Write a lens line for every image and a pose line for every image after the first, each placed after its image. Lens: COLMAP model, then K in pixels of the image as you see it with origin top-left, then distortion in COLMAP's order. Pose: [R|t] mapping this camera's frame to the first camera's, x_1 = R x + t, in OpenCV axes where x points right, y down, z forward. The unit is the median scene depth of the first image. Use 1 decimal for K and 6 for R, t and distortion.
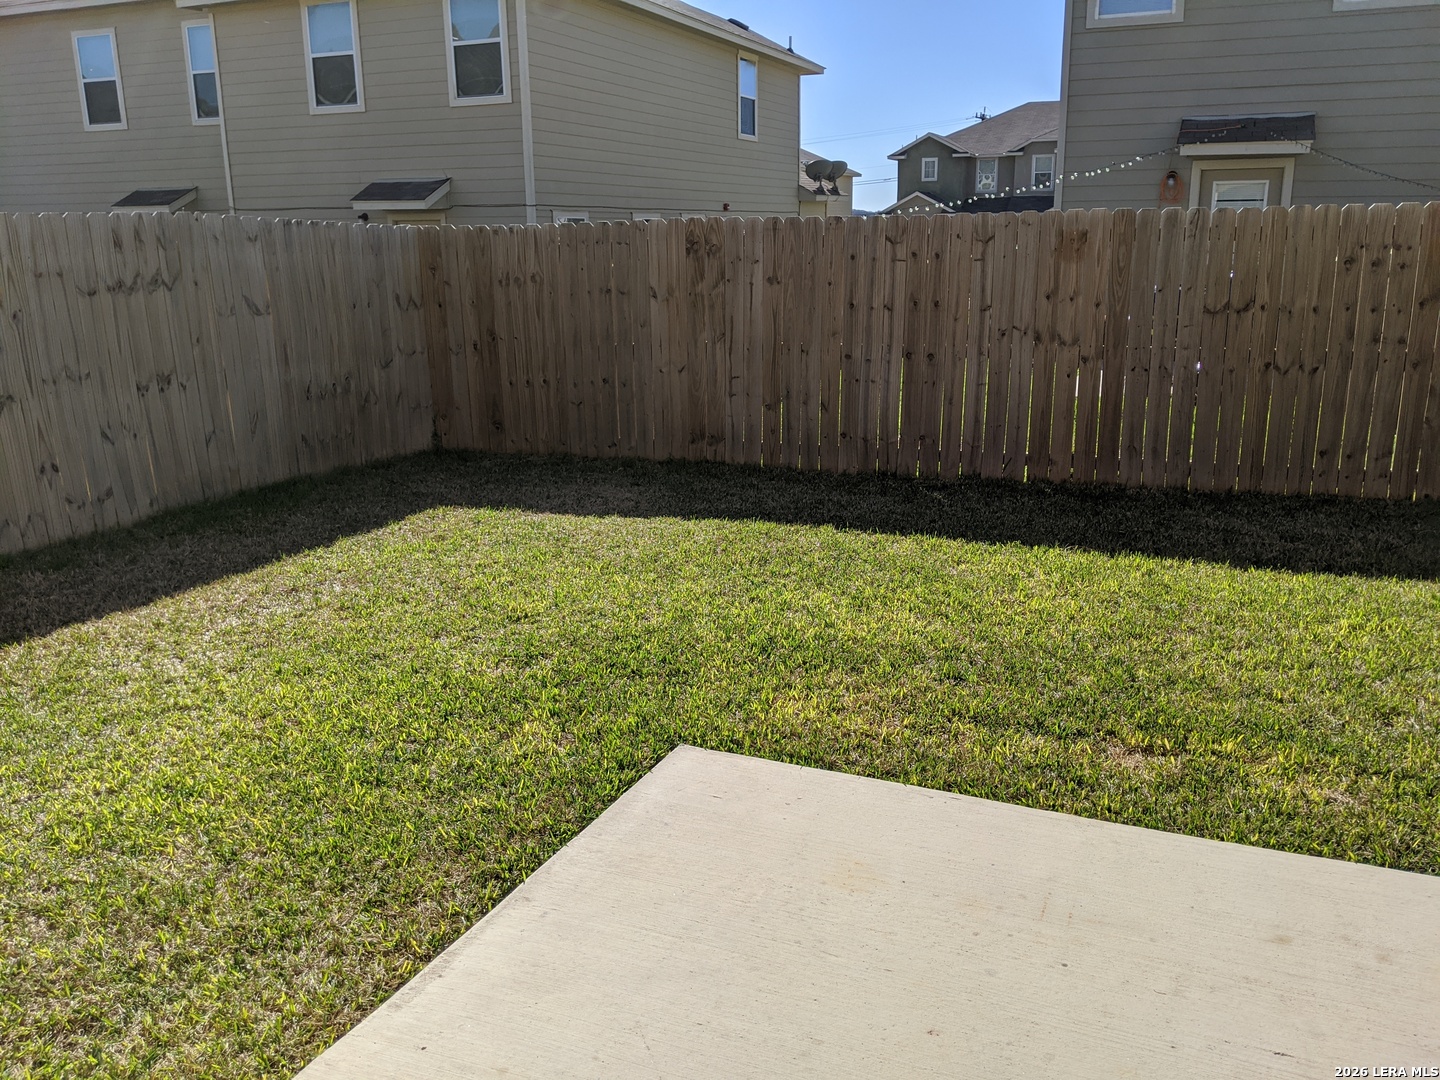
lens RADIAL K [[1137.7, 0, 722.4], [0, 1137.7, 544.3], [0, 0, 1]] dist [0.055116, -0.038400]
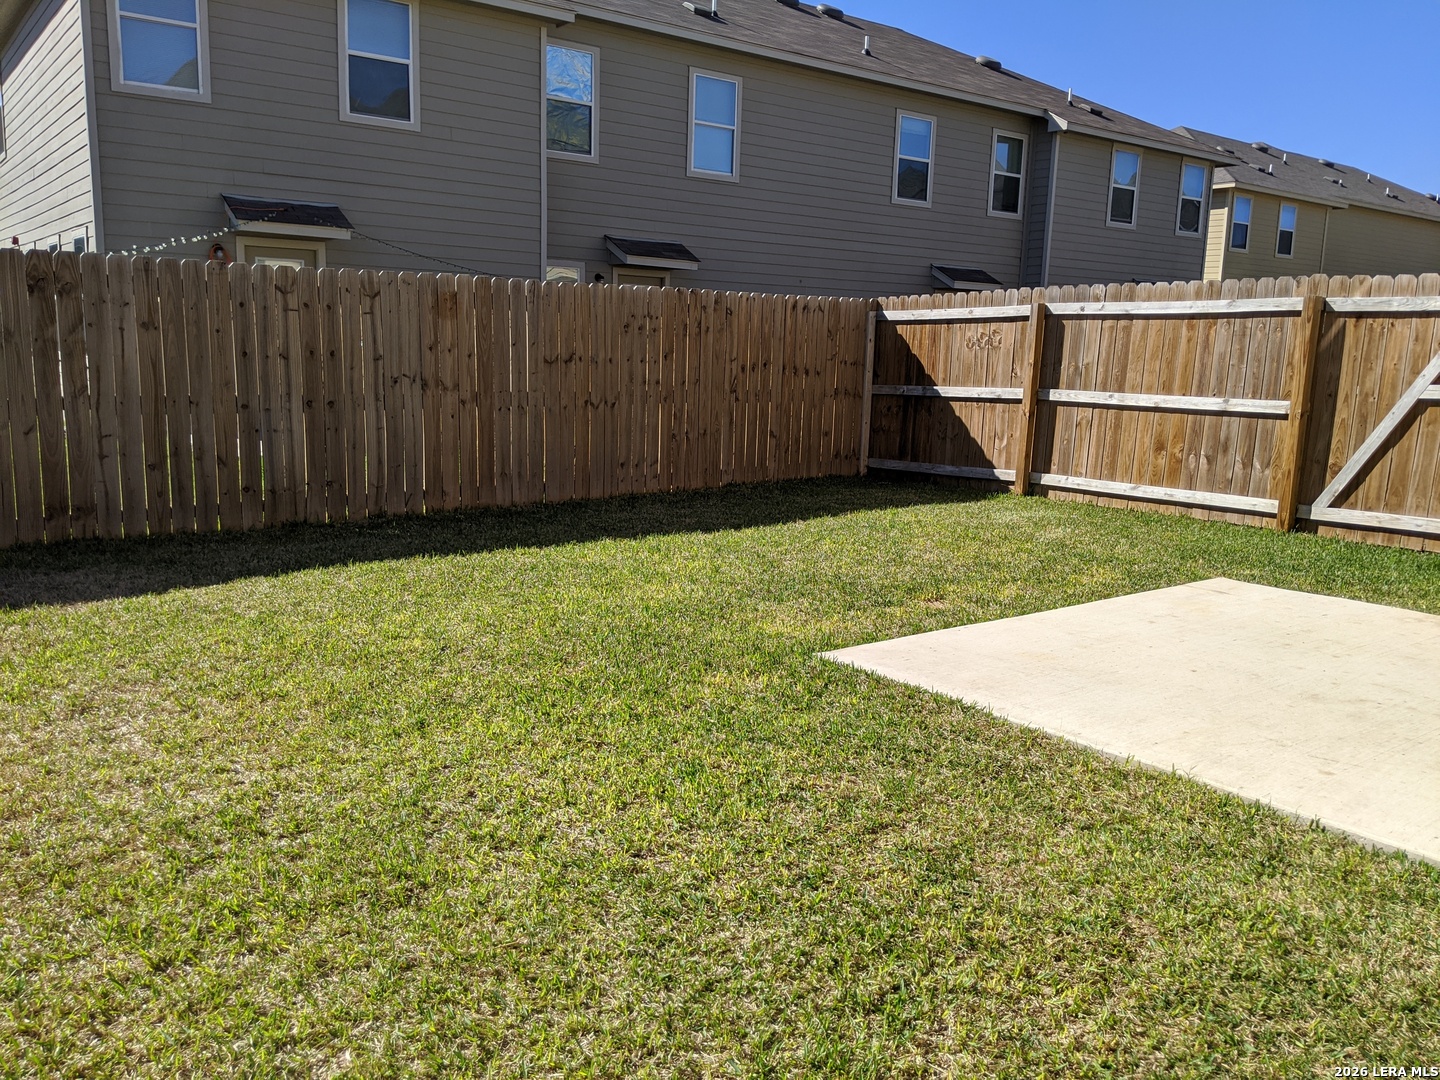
lens RADIAL K [[1137.7, 0, 723.1], [0, 1137.7, 539.8], [0, 0, 1]] dist [0.055116, -0.038400]
pose [[0.536226, -0.127139, 0.834445, -0.512346], [0.186311, 0.982036, 0.029901, -0.009612], [-0.823256, 0.139433, 0.550280, 0.161119]]
